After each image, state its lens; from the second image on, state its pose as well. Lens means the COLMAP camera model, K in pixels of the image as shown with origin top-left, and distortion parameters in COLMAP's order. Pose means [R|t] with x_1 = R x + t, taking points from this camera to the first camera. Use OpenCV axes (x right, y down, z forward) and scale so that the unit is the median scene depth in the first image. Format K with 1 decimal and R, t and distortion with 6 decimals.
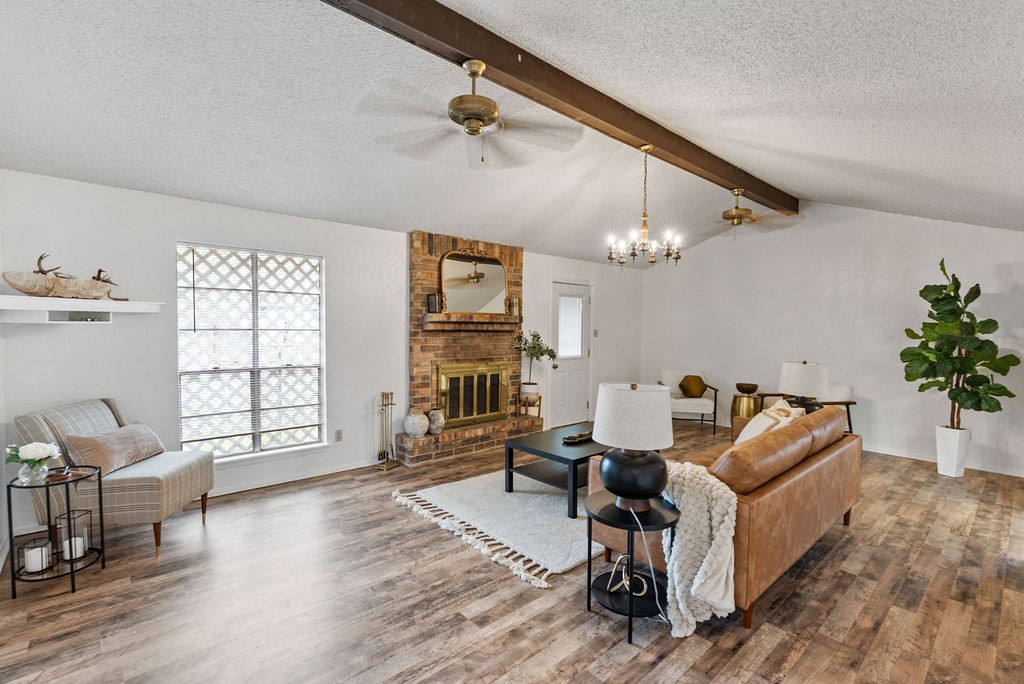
lens RADIAL K [[472.3, 0, 521.7], [0, 472.3, 344.7], [0, 0, 1]] dist [-0.010396, 0.004420]
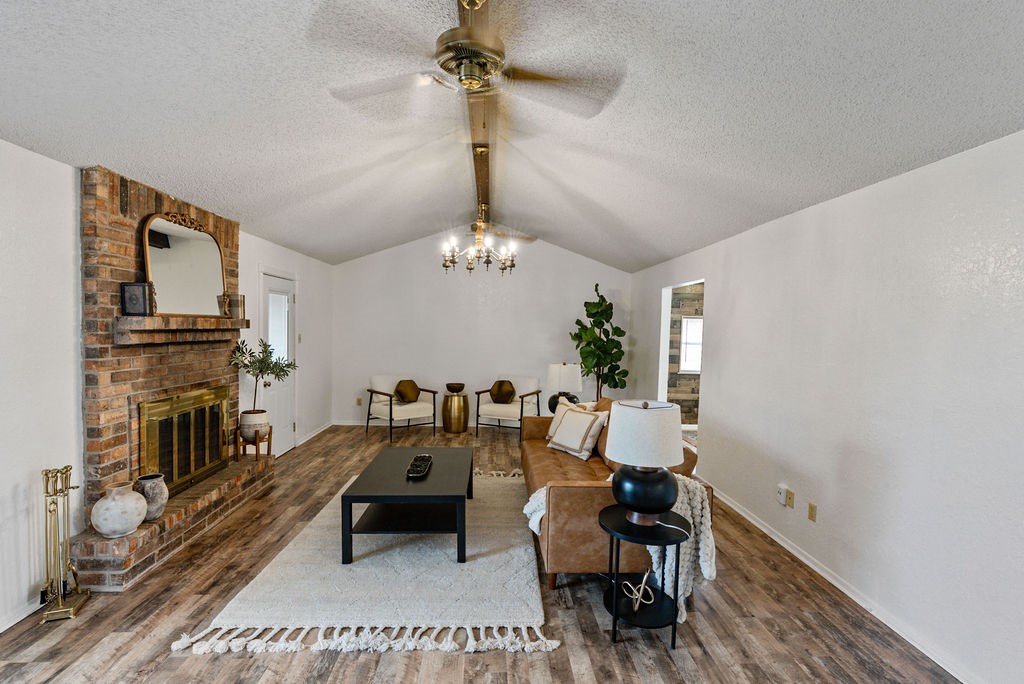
lens RADIAL K [[472.3, 0, 521.7], [0, 472.3, 344.7], [0, 0, 1]] dist [-0.010396, 0.004420]
pose [[0.631155, -0.030482, 0.775058, -0.356483], [0.022804, 0.999525, 0.020741, -0.033814], [-0.775322, 0.004584, 0.631550, 0.273552]]
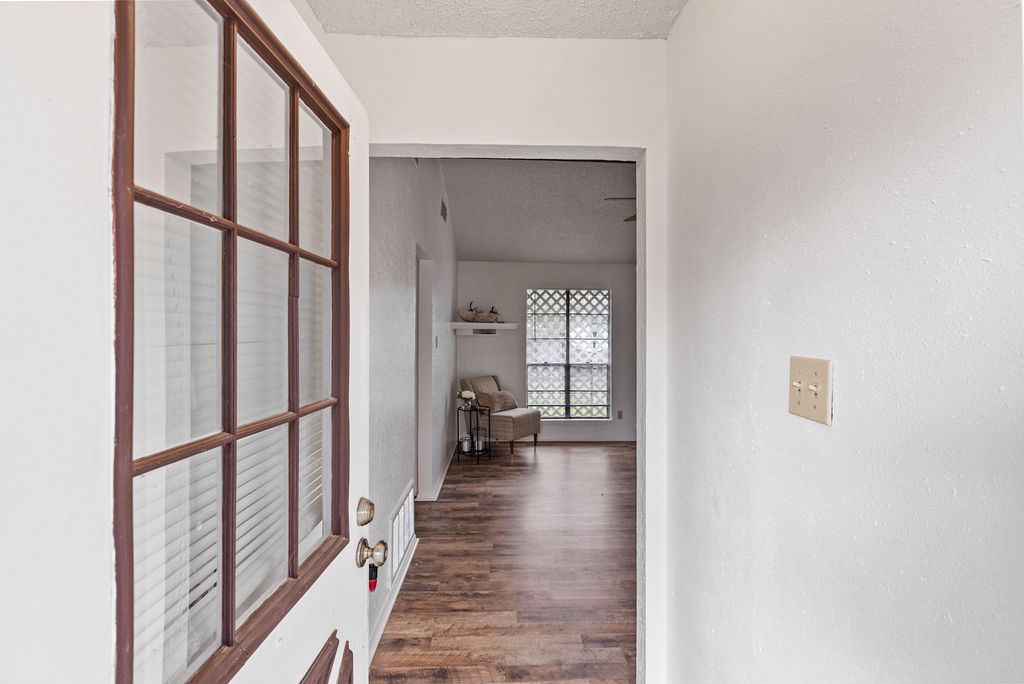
lens RADIAL K [[472.3, 0, 521.7], [0, 472.3, 344.7], [0, 0, 1]] dist [-0.010396, 0.004420]
pose [[0.770047, -0.004669, -0.637970, 0.286801], [-0.018293, 0.999401, -0.029394, 0.032871], [0.637725, 0.034305, 0.769500, -0.272524]]
